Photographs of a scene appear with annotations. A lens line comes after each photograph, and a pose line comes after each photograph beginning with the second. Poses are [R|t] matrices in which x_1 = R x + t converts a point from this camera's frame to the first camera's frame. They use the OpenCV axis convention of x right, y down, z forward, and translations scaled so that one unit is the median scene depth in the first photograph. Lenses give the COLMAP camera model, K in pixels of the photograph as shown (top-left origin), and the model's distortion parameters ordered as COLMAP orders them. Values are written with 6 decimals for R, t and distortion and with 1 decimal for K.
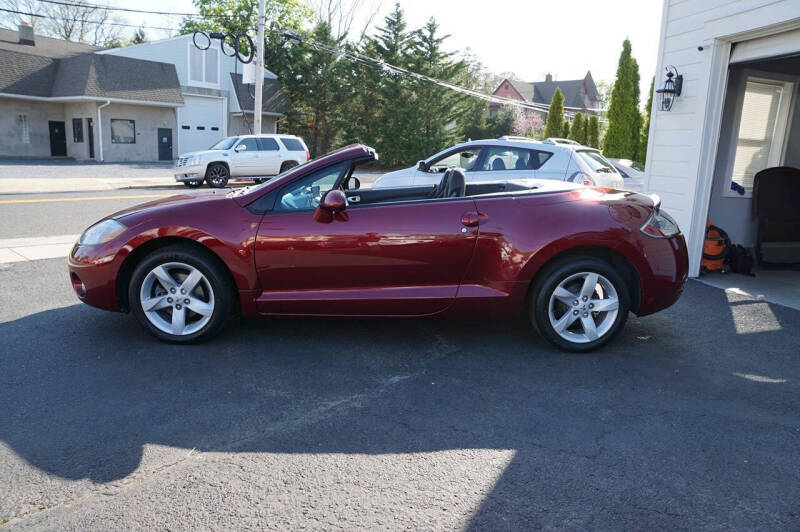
lens RADIAL K [[545.8, 0, 400.0], [0, 545.8, 266.0], [0, 0, 1]] dist [-0.177384, 0.127592]
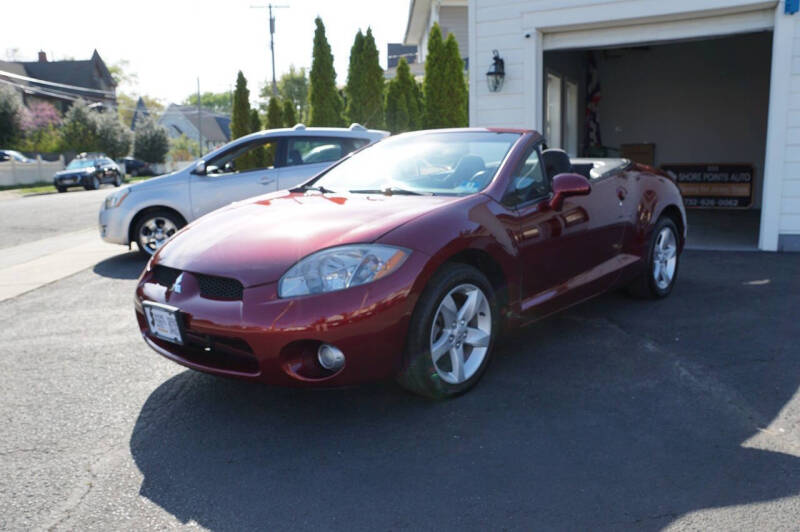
lens RADIAL K [[651.8, 0, 400.0], [0, 651.8, 266.0], [0, 0, 1]] dist [-0.124530, 0.144637]
pose [[0.701735, -0.174294, 0.690790, -0.097531], [0.194773, 0.979608, 0.049307, -0.008297], [-0.685297, 0.099946, 0.721373, 0.034695]]
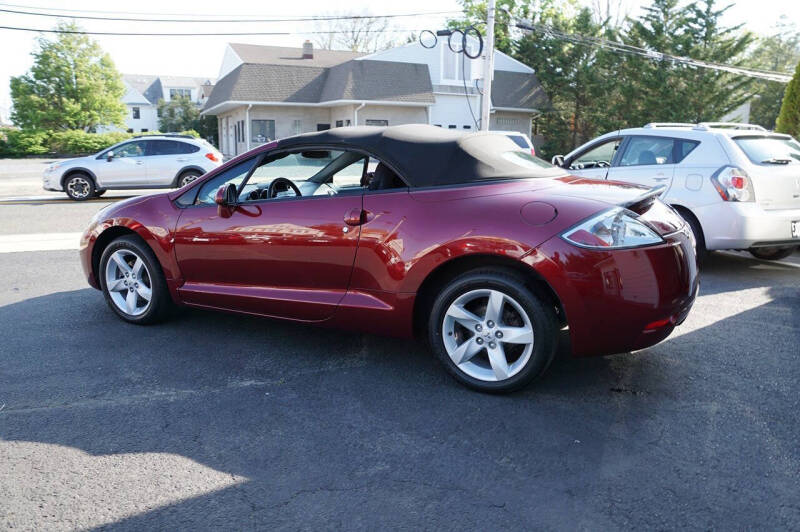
lens RADIAL K [[575.1, 0, 400.0], [0, 575.1, 266.0], [0, 0, 1]] dist [-0.158316, 0.128642]
pose [[0.884958, 0.062945, -0.461397, 0.055788], [-0.067593, 0.997692, 0.006463, -0.001690], [0.460739, 0.025468, 0.887170, 0.019553]]
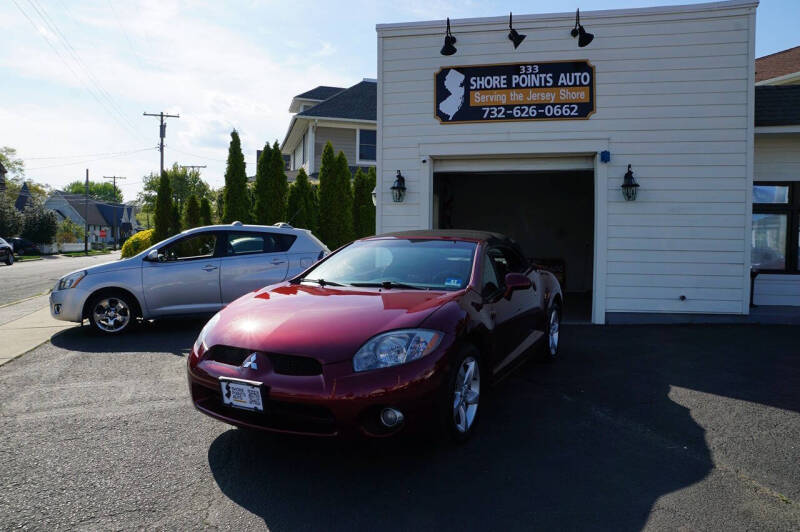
lens RADIAL K [[545.8, 0, 400.0], [0, 545.8, 266.0], [0, 0, 1]] dist [-0.177384, 0.127592]
pose [[0.497971, -0.071400, 0.864249, -0.118497], [0.188770, 0.981631, -0.027670, -0.014983], [-0.846399, 0.176924, 0.502302, 0.049665]]
